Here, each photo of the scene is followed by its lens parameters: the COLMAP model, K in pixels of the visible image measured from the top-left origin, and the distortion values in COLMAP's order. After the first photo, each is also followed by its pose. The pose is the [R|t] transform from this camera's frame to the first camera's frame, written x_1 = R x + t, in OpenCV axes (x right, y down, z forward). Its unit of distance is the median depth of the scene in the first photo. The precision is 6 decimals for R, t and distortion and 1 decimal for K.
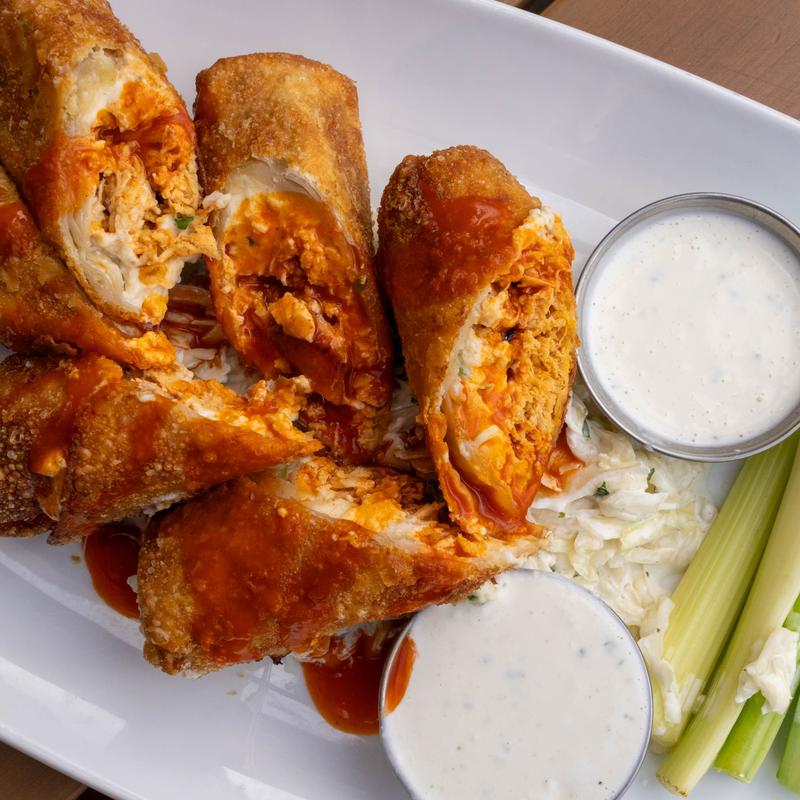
lens RADIAL K [[1745.0, 0, 396.3], [0, 1745.0, 402.1], [0, 0, 1]] dist [-0.035213, 0.000000]
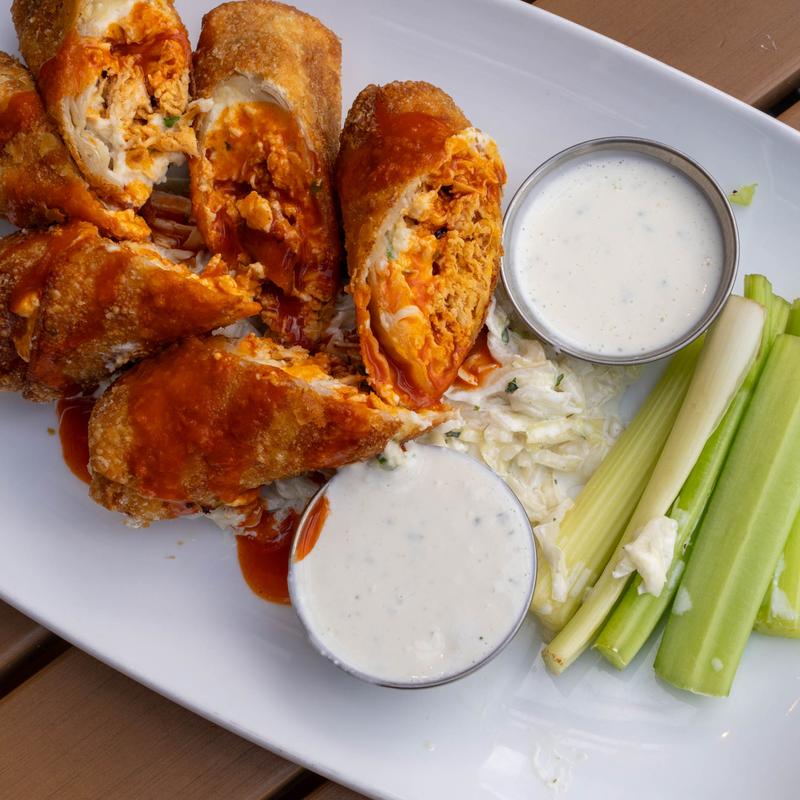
lens RADIAL K [[1739.0, 0, 403.4], [0, 1739.0, 398.5], [0, 0, 1]] dist [-0.033943, 0.000000]
pose [[0.992446, 0.088433, -0.085034, 0.146663], [-0.101762, 0.980528, -0.167955, 0.256594], [0.068525, 0.175339, 0.982120, -0.091785]]
